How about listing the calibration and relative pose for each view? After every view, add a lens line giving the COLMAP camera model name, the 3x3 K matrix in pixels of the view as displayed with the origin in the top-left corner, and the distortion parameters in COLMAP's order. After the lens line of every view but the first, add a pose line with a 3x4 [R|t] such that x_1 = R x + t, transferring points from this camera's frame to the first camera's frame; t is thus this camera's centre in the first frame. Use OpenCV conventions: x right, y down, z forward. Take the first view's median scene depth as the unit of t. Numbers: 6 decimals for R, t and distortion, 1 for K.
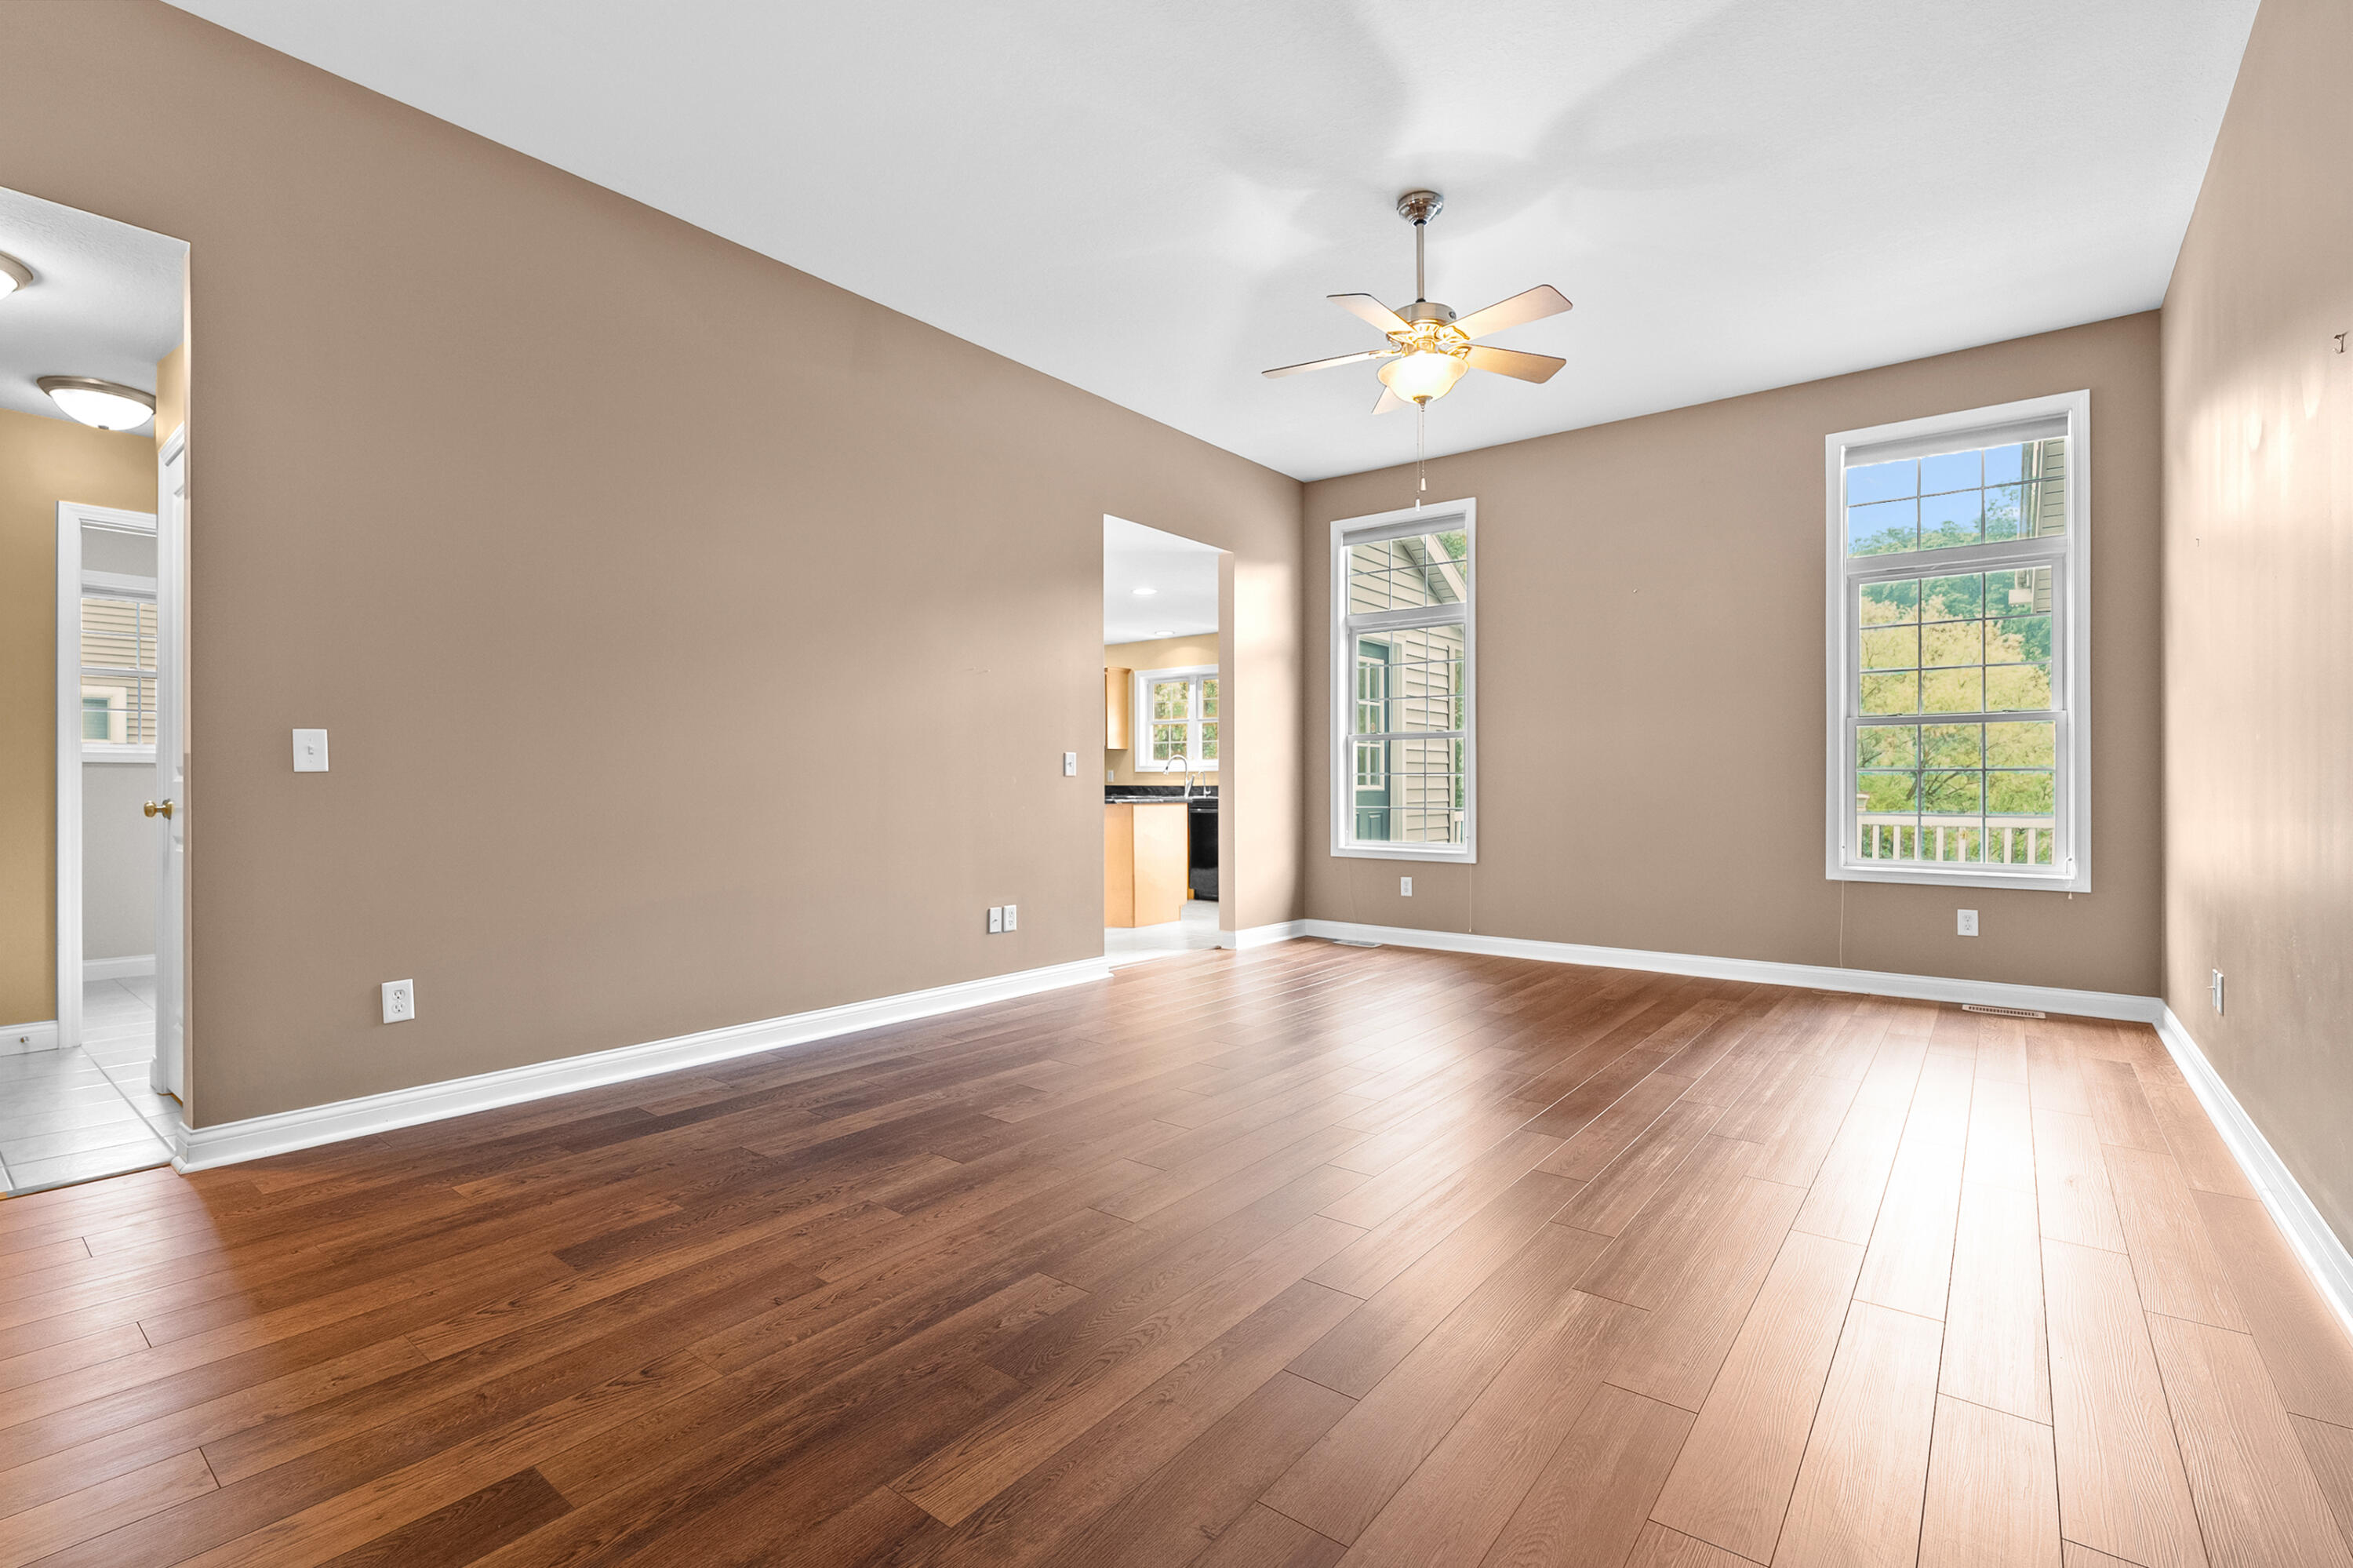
lens RADIAL K [[1063.4, 0, 1180.8], [0, 1063.4, 771.6], [0, 0, 1]] dist [-0.003102, -0.000498]
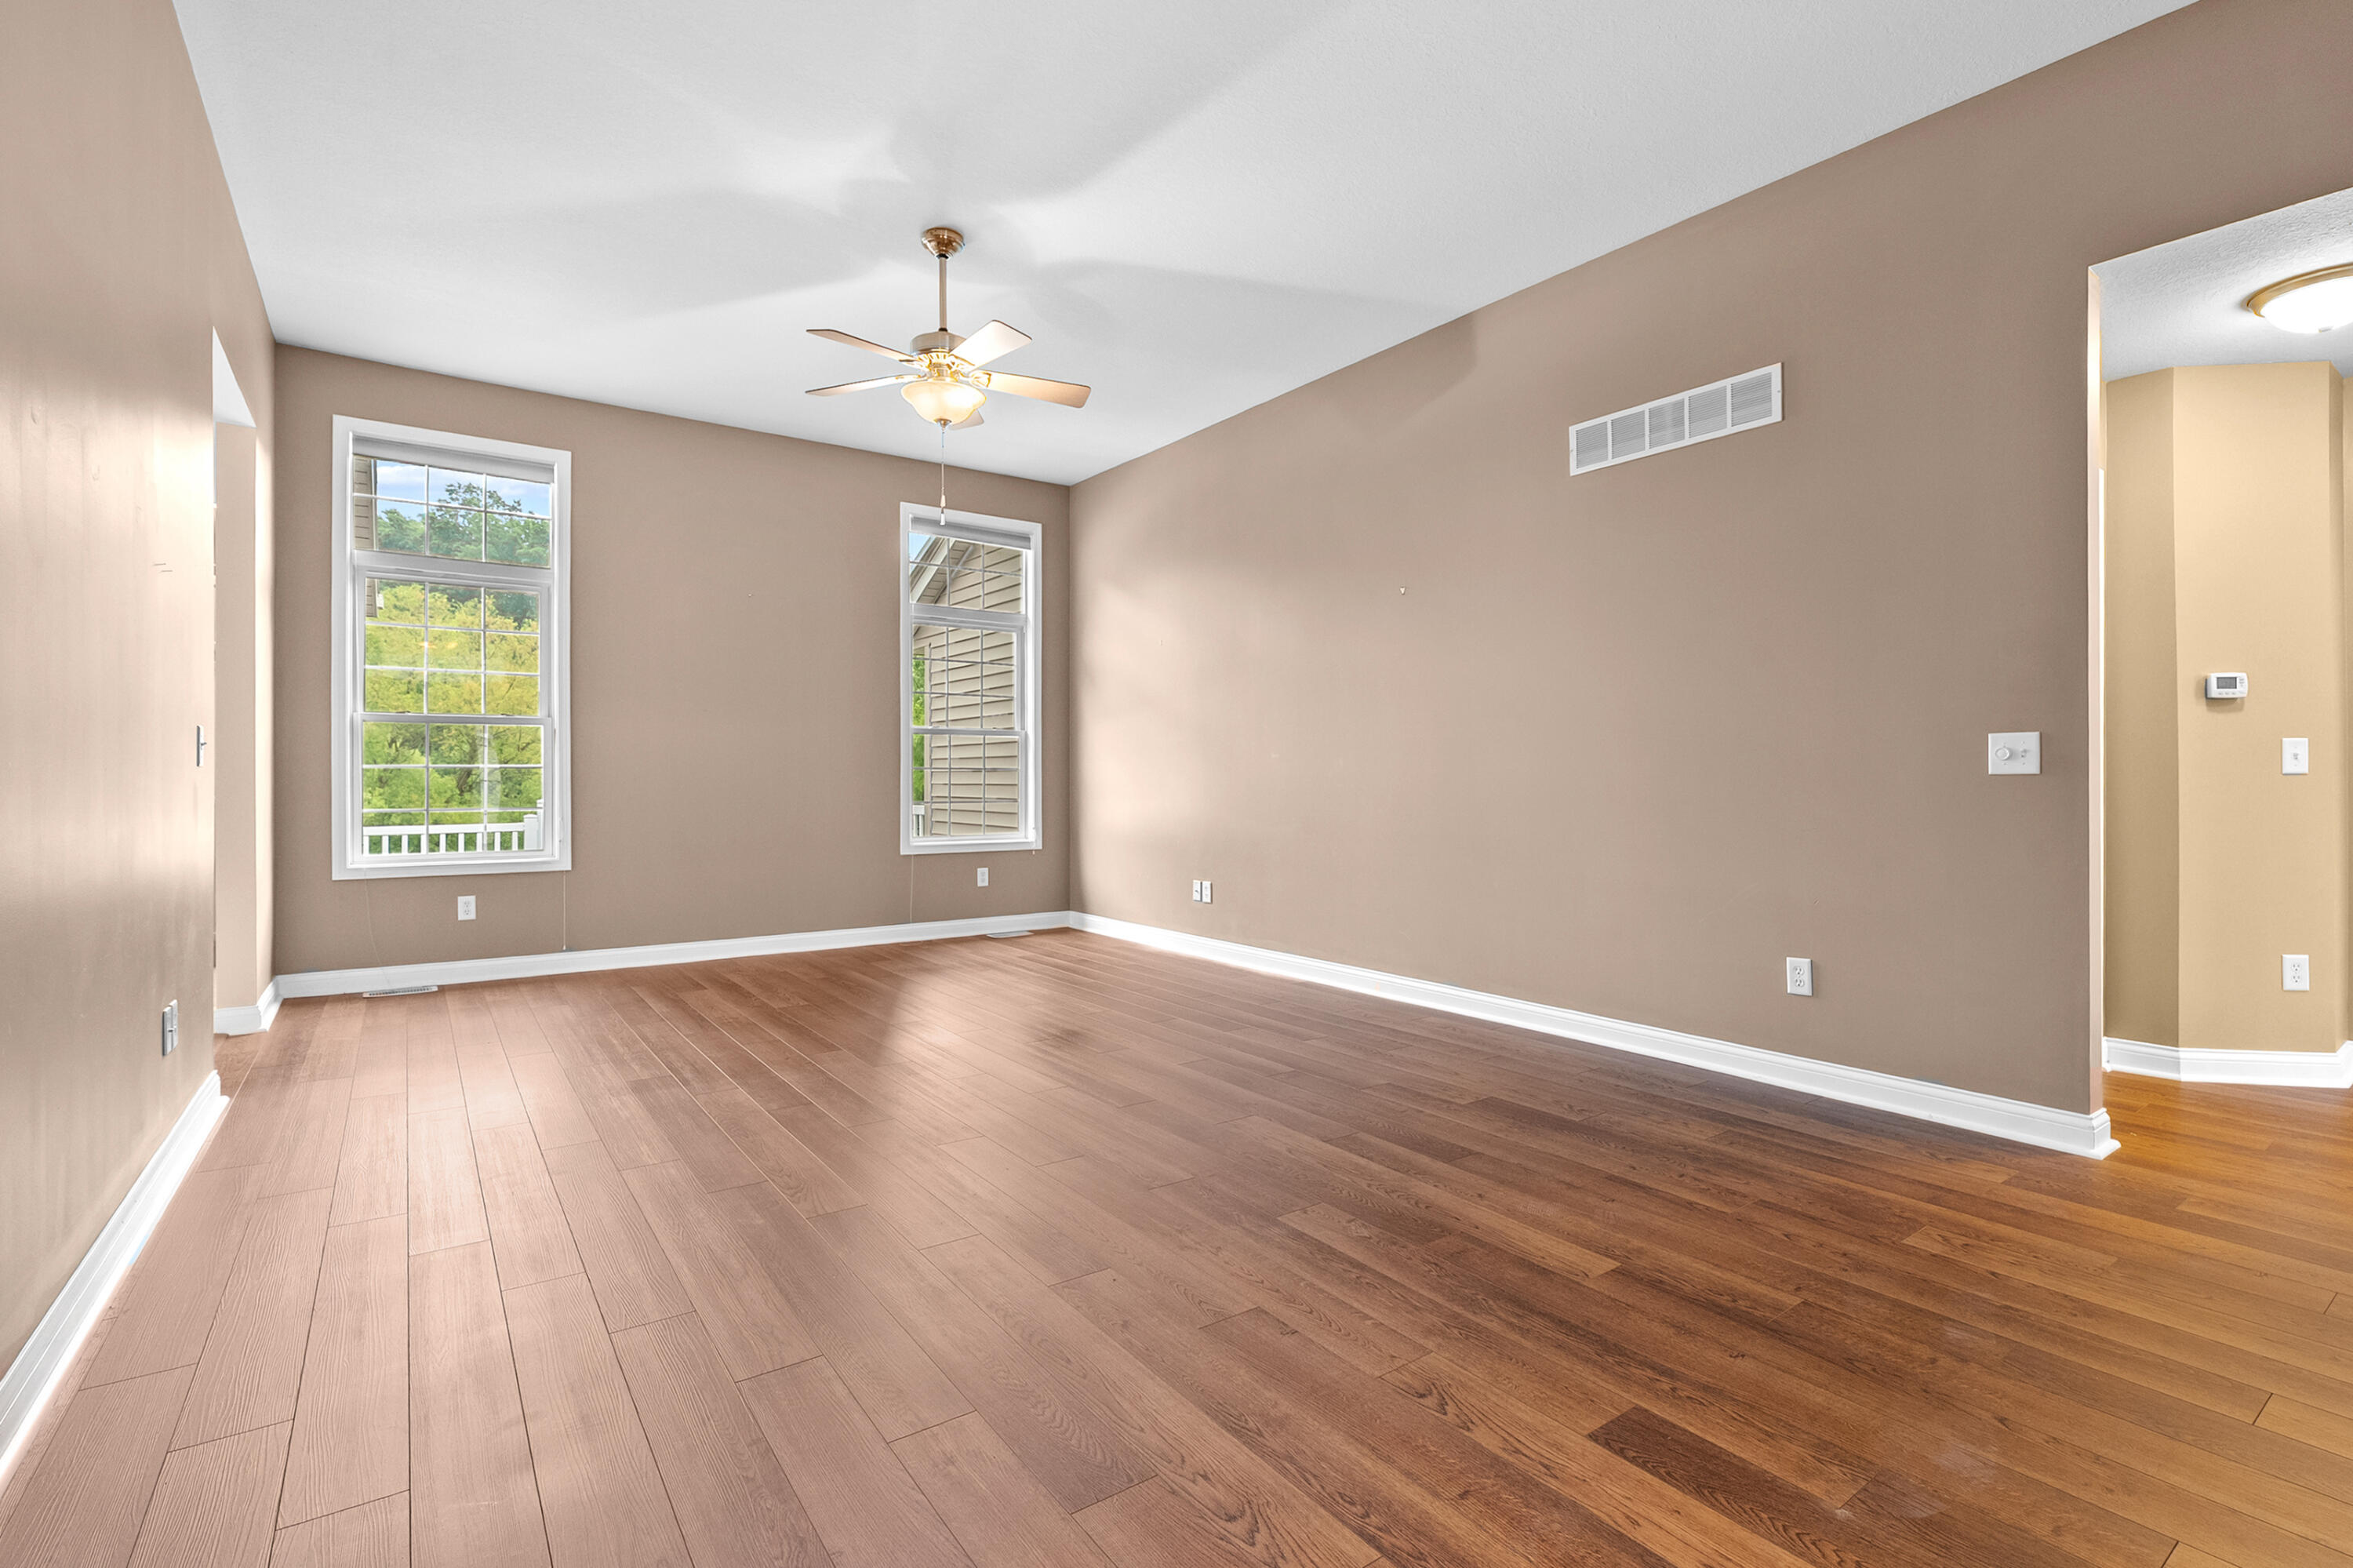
lens RADIAL K [[1066.6, 0, 1176.5], [0, 1066.6, 784.0], [0, 0, 1]] dist [0.010166, 0.000029]
pose [[0.271566, -0.006877, 0.962395, -1.339569], [-0.013831, 0.999843, 0.011048, -0.004956], [-0.962320, -0.016311, 0.271429, 0.849205]]
